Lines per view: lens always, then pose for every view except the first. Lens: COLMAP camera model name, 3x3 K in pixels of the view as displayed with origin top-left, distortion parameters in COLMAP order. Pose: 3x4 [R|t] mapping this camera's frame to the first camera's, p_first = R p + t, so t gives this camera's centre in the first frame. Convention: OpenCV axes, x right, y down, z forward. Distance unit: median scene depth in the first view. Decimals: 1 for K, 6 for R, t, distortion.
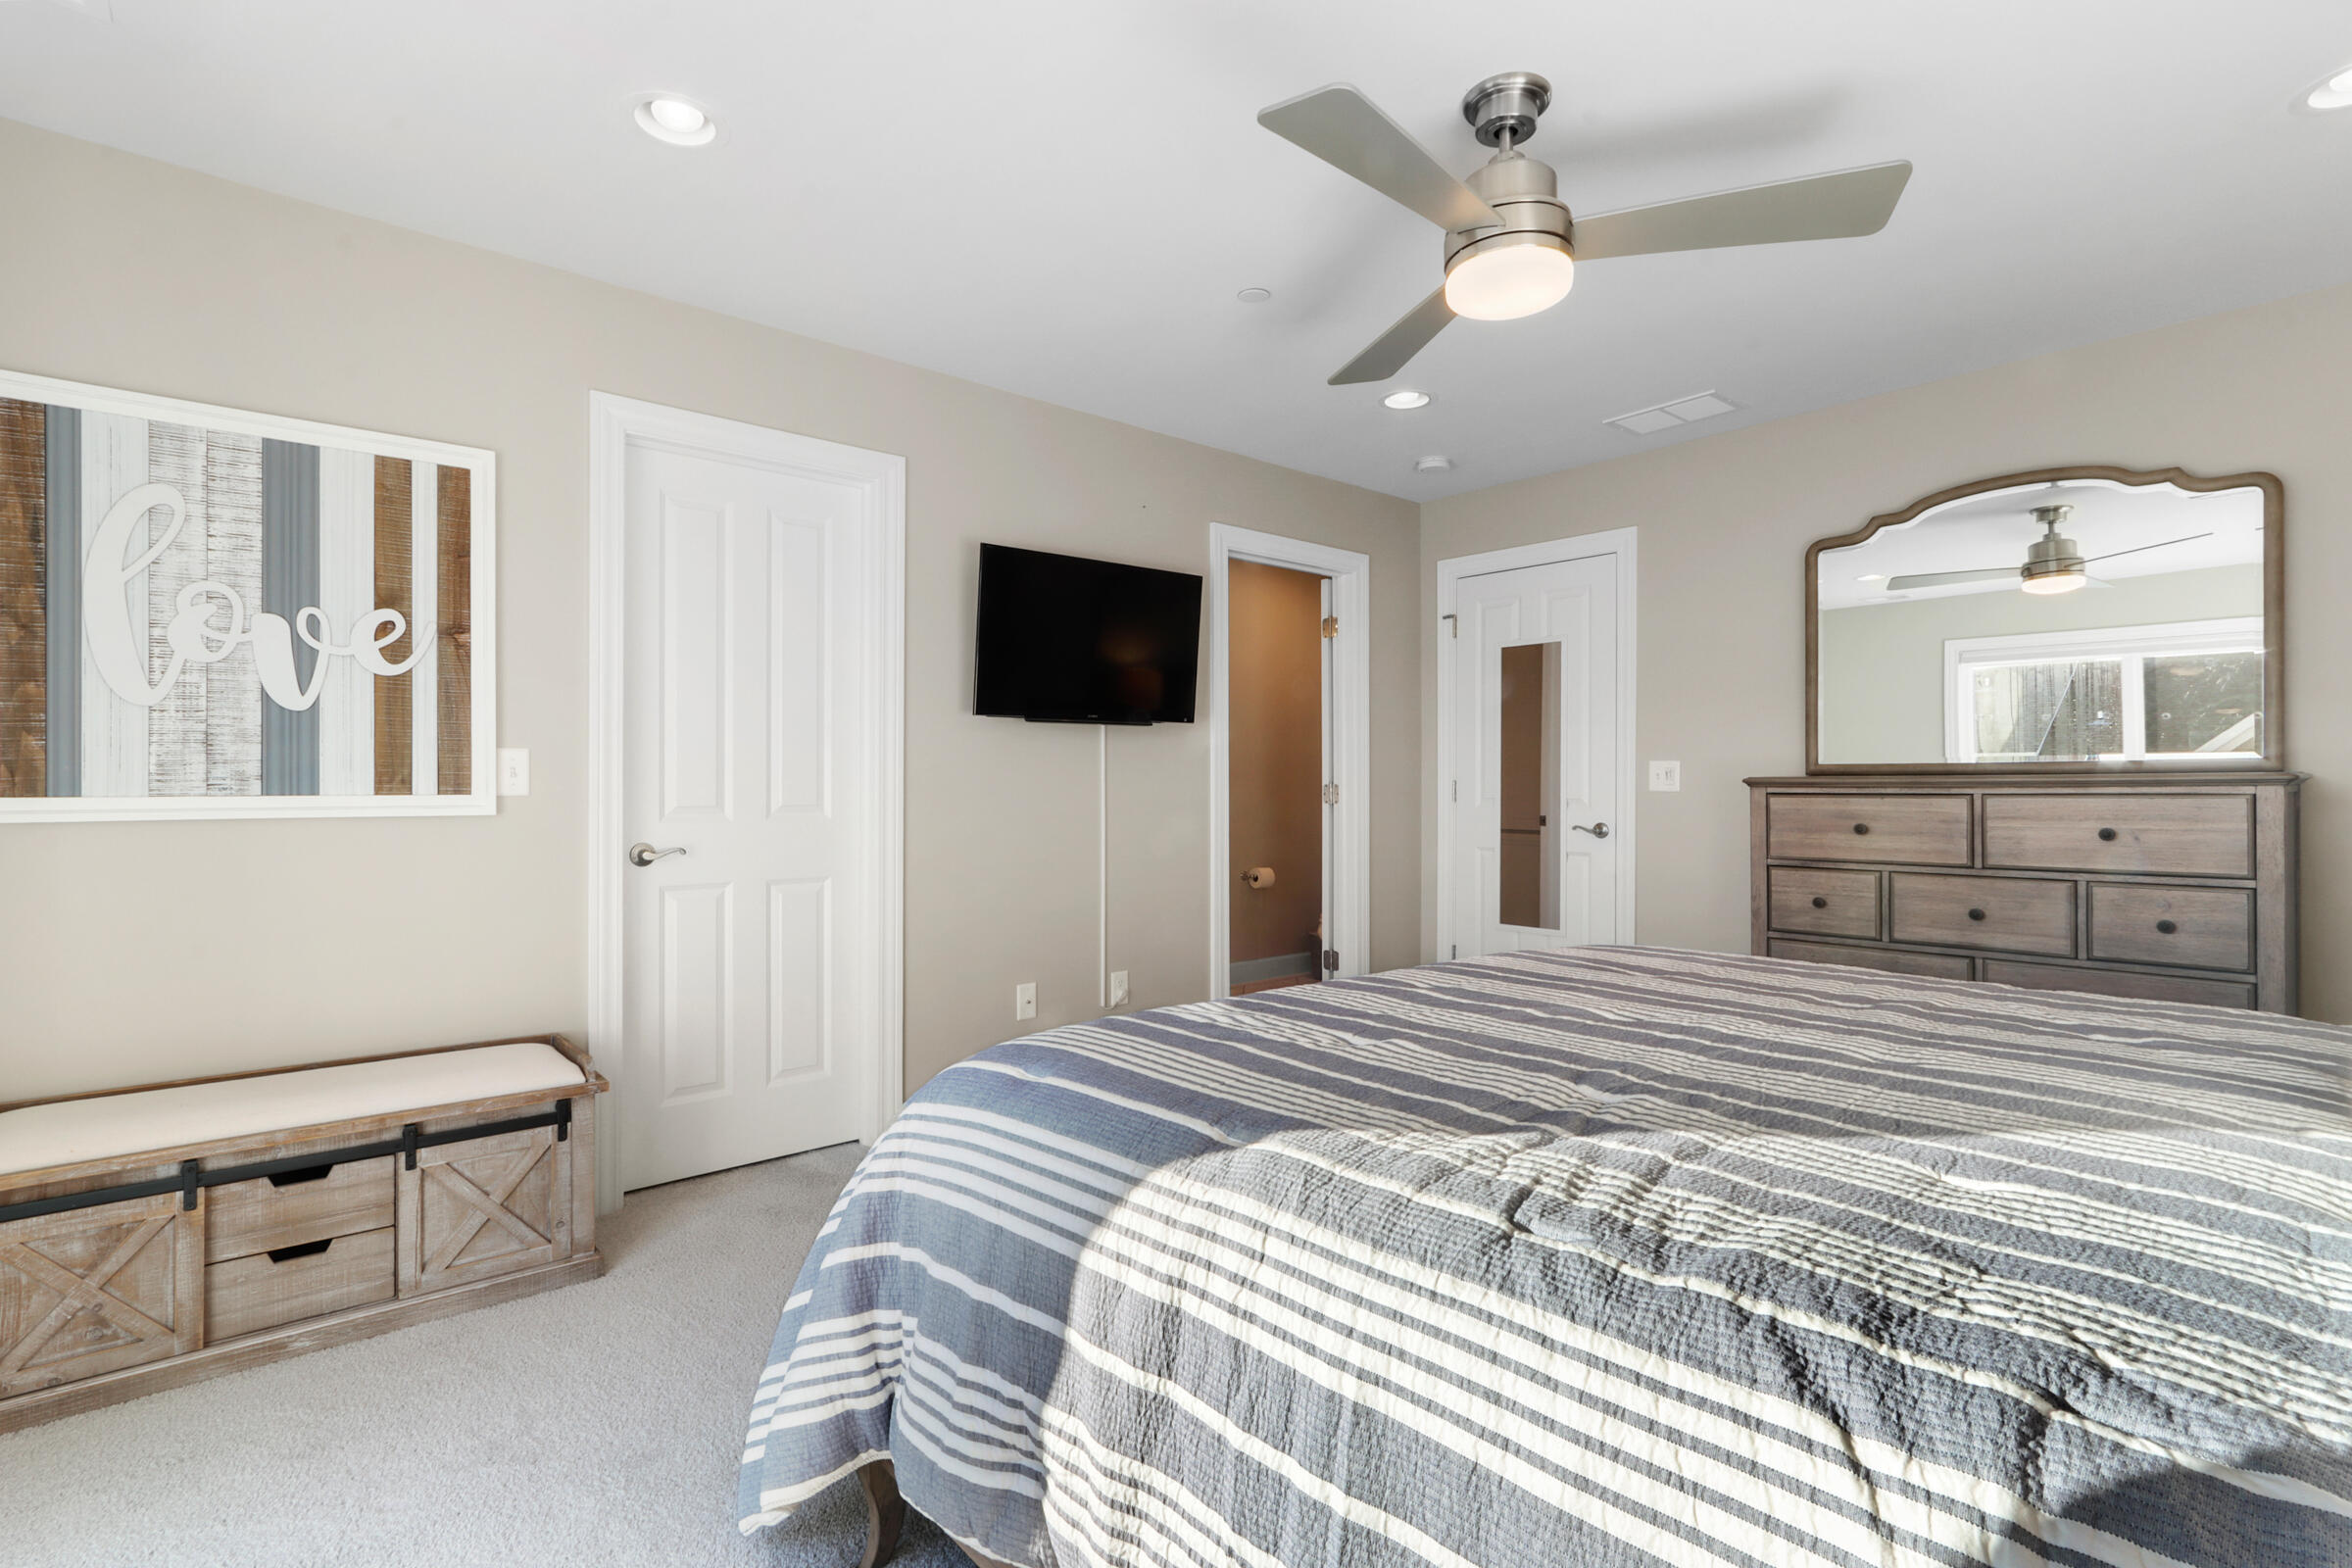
lens RADIAL K [[1109.7, 0, 1163.3], [0, 1109.7, 792.7], [0, 0, 1]] dist [-0.003178, -0.000688]
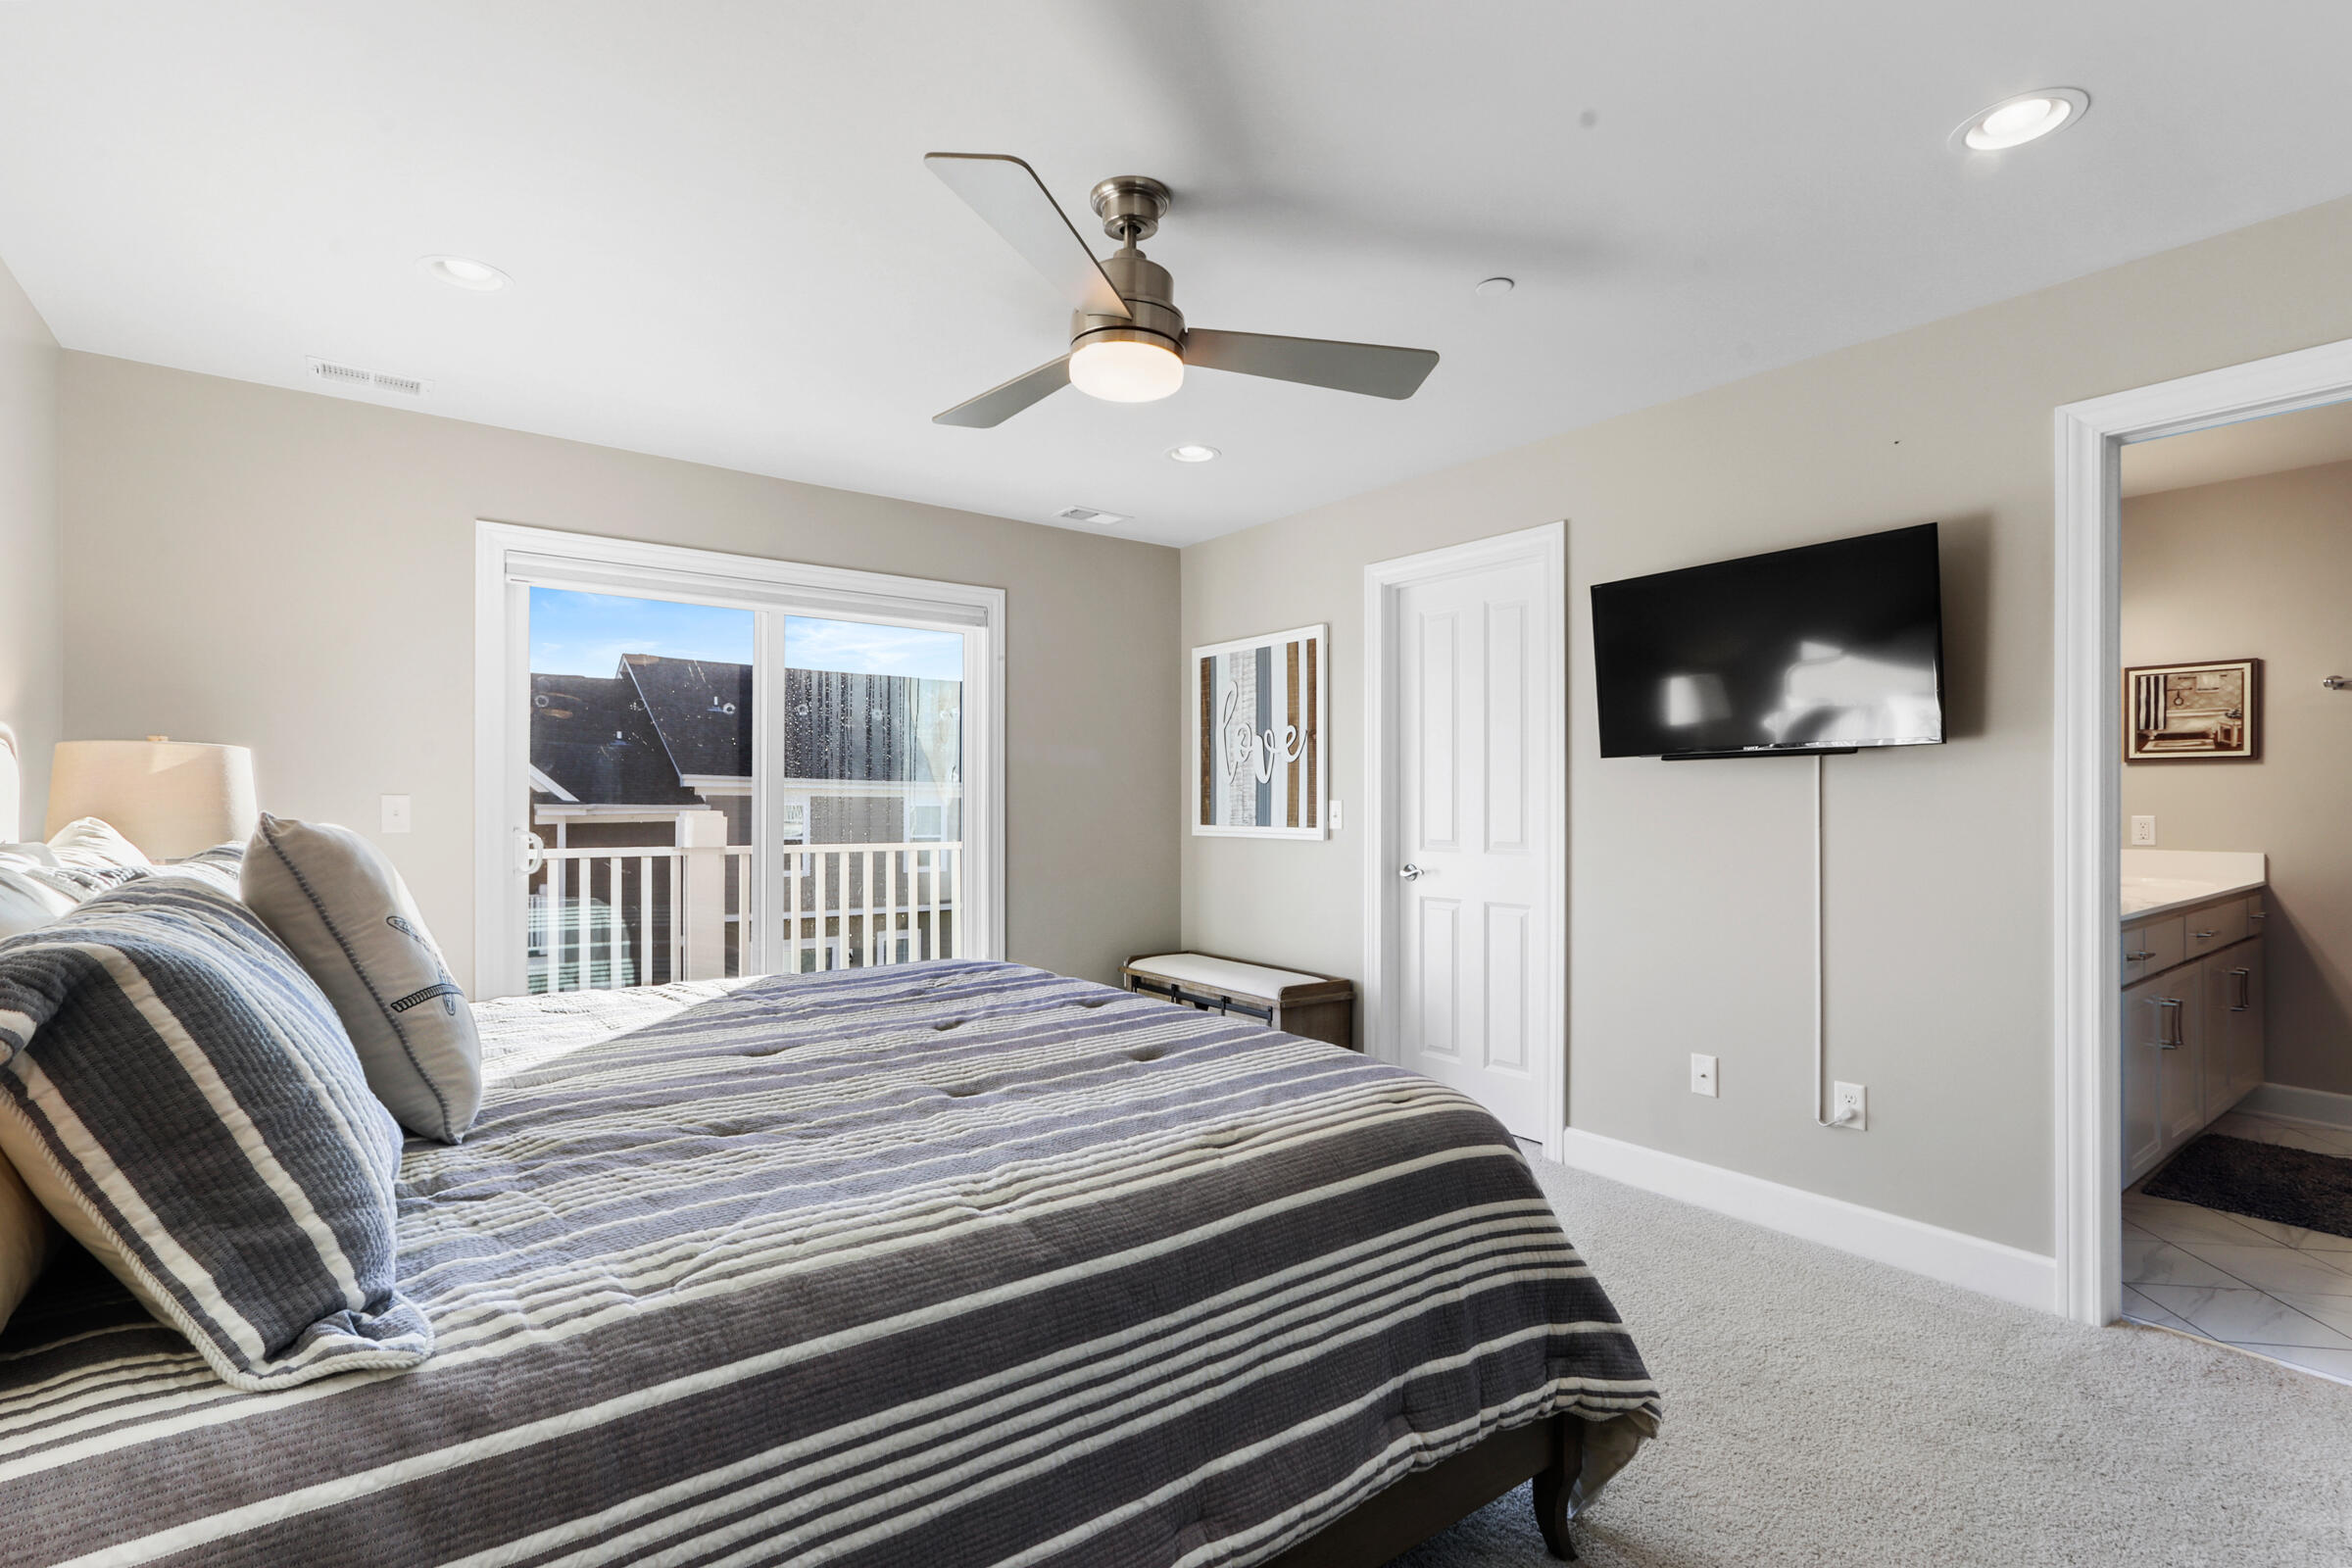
lens RADIAL K [[1109.7, 0, 1163.3], [0, 1109.7, 792.7], [0, 0, 1]] dist [-0.003178, -0.000688]
pose [[-0.062945, -0.007000, -0.997992, 1.143323], [-0.005973, 0.999960, -0.006637, -0.041040], [0.997999, 0.005543, -0.062985, 0.902748]]
